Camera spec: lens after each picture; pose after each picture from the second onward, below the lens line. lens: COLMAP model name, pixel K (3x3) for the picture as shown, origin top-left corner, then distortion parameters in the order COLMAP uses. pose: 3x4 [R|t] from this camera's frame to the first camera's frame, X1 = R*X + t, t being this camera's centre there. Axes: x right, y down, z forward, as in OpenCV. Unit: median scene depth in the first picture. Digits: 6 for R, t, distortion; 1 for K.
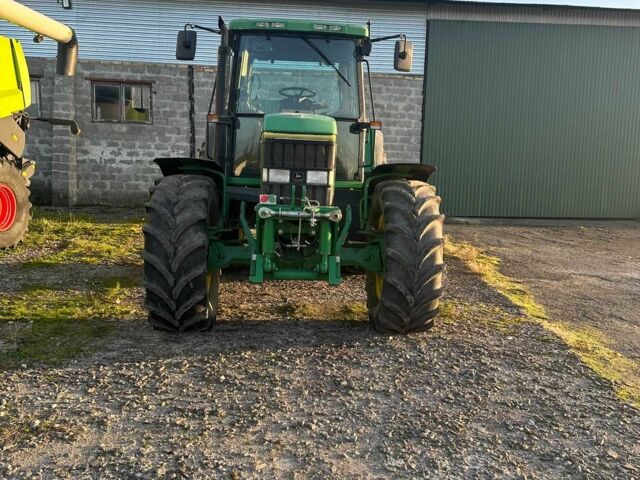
lens RADIAL K [[597.4, 0, 320.0], [0, 597.4, 240.0], [0, 0, 1]] dist [0.157077, -0.299541]
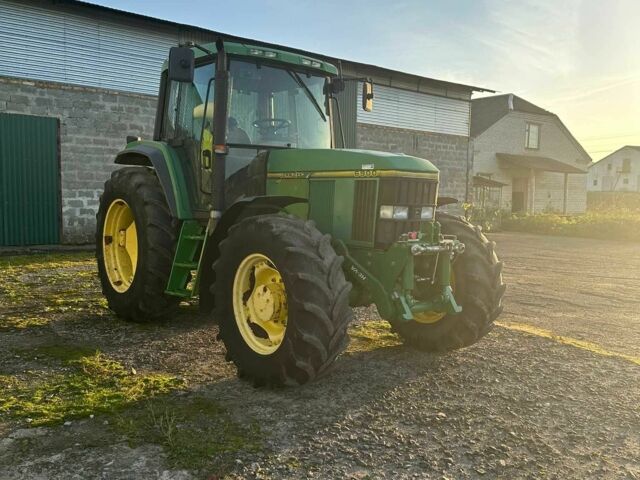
lens RADIAL K [[597.4, 0, 320.0], [0, 597.4, 240.0], [0, 0, 1]] dist [0.157077, -0.299541]
pose [[0.810833, -0.057995, 0.582397, -0.756339], [0.076318, 0.997059, -0.006966, -0.062438], [-0.580281, 0.050096, 0.812874, 0.244969]]
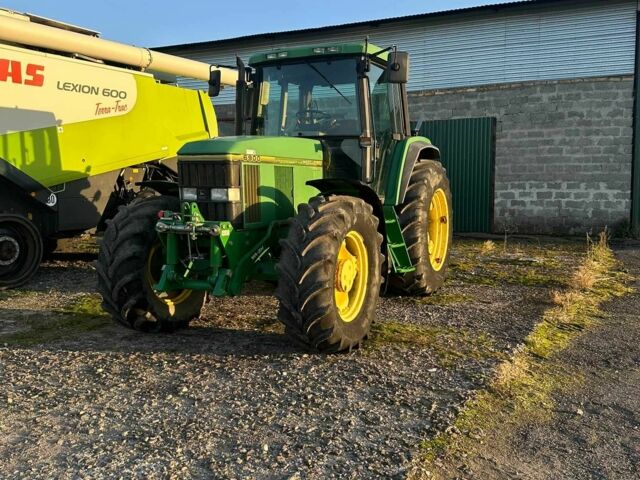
lens RADIAL K [[596.8, 0, 321.0], [0, 596.8, 232.7], [0, 0, 1]] dist [0.156299, -0.297934]
pose [[0.876240, 0.004125, -0.481858, 0.653257], [-0.028806, 0.998624, -0.043832, 0.004981], [0.481014, 0.052288, 0.875152, 0.152794]]
